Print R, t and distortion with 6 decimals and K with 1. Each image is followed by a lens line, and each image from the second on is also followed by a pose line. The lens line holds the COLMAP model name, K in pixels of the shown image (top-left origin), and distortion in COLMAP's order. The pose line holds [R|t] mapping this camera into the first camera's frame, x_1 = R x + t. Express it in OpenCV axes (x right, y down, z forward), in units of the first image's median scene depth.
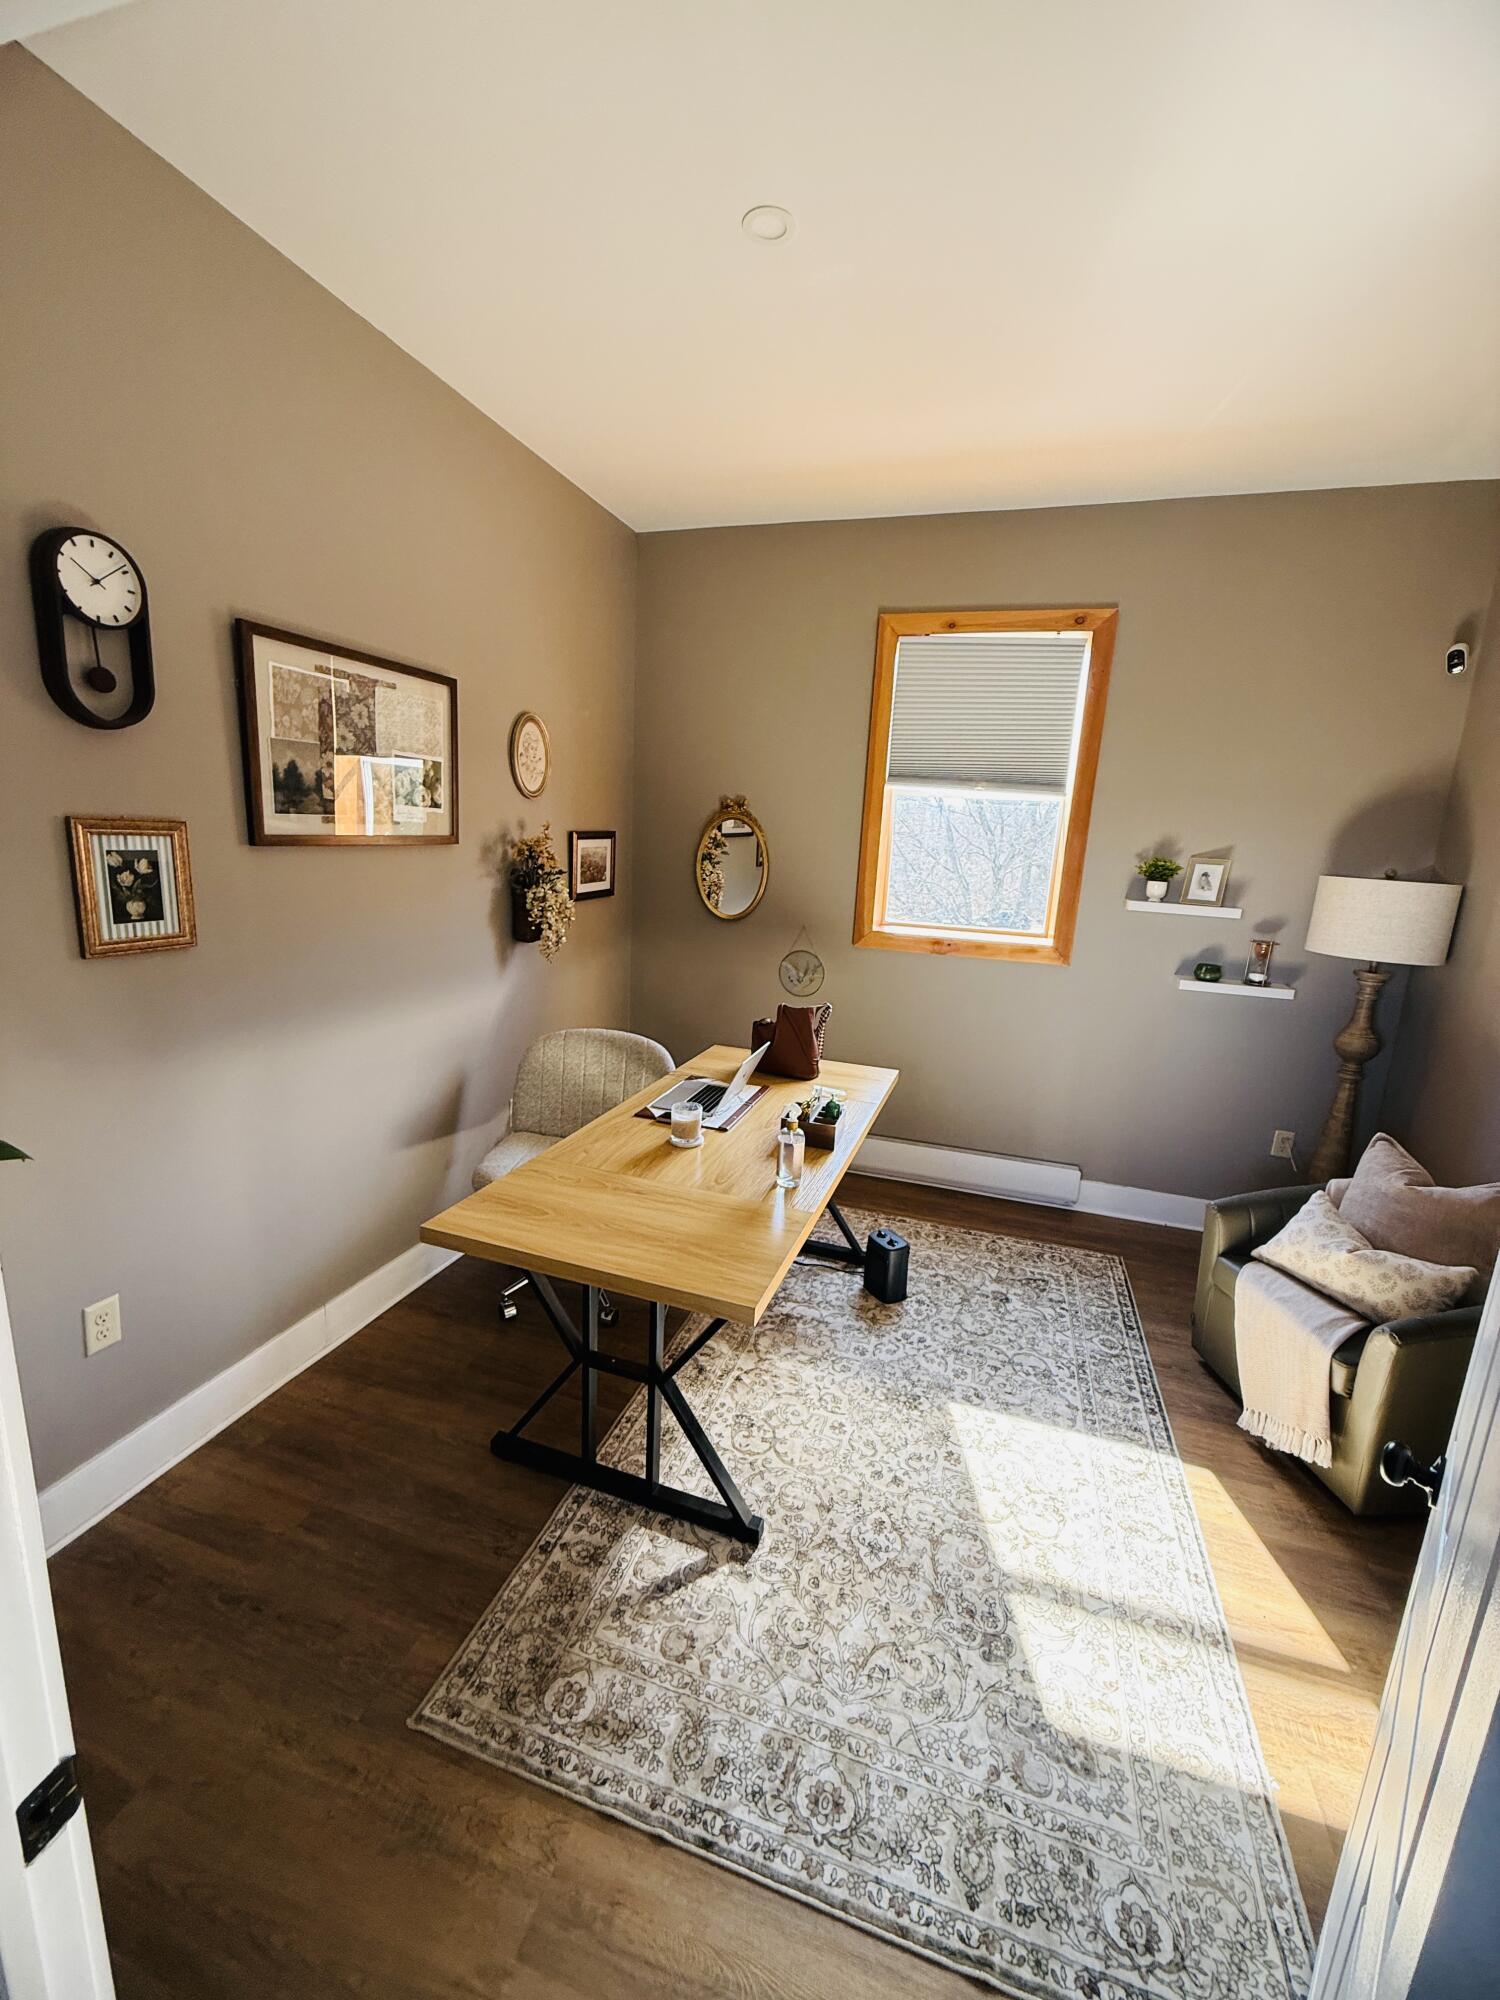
lens RADIAL K [[793.1, 0, 748.5], [0, 793.1, 1001.4], [0, 0, 1]] dist [0.000316, 0.000393]
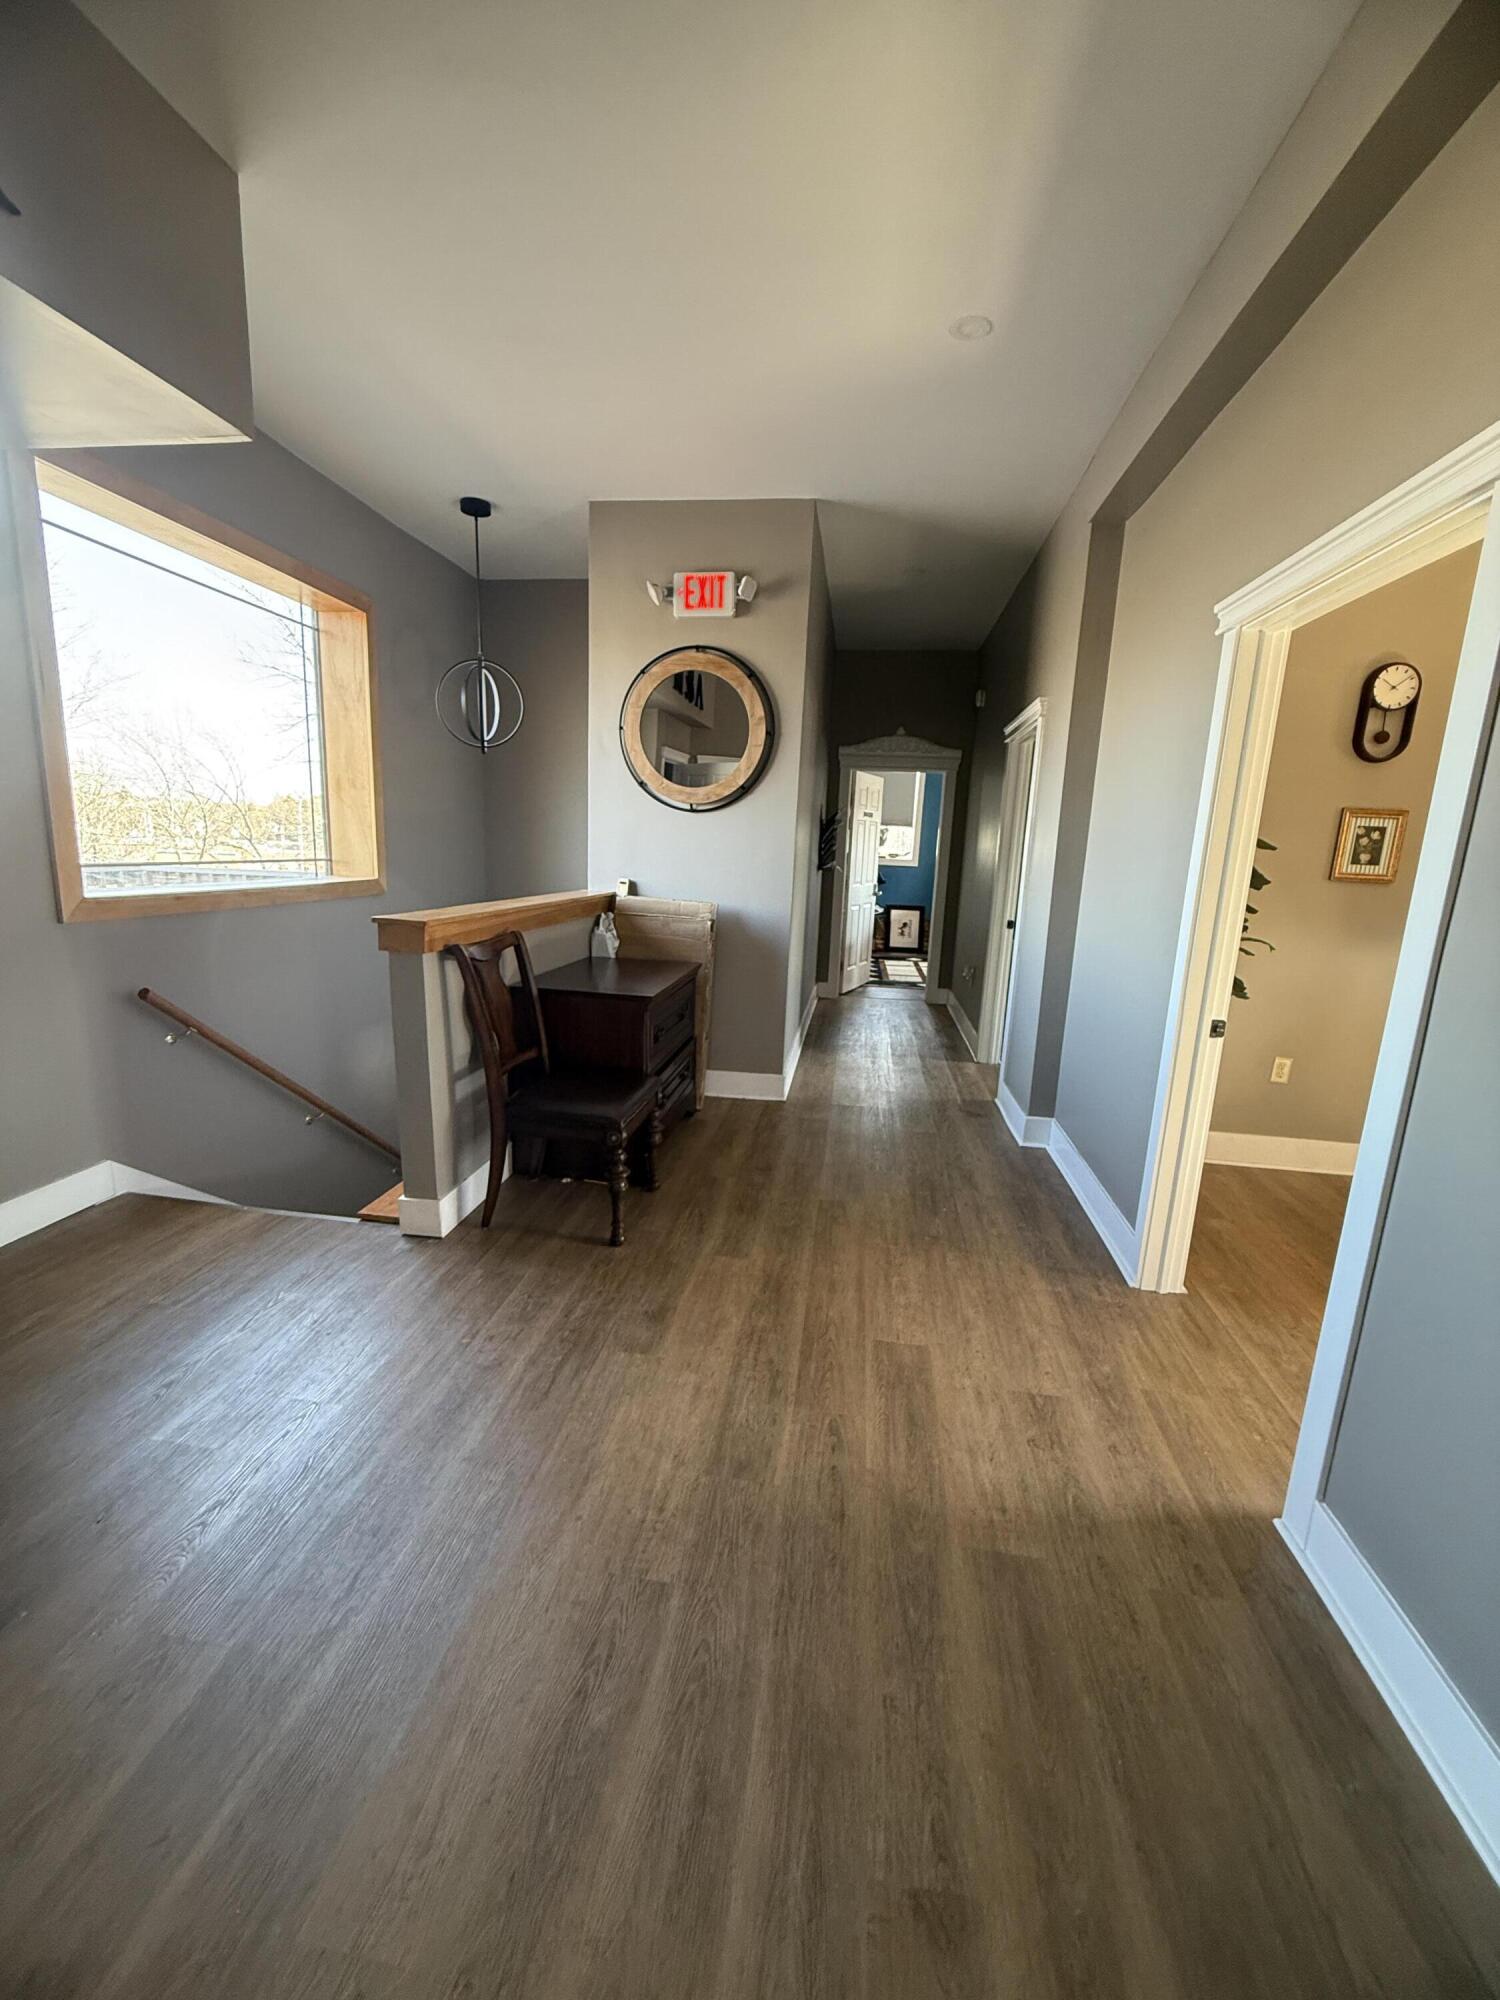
lens RADIAL K [[793.1, 0, 748.5], [0, 793.1, 1001.4], [0, 0, 1]] dist [0.000316, 0.000393]
pose [[0.169685, 0.151693, -0.973754, 0.861957], [-0.238356, 0.965064, 0.108804, 0.357026], [0.956239, 0.213637, 0.199914, -0.694903]]
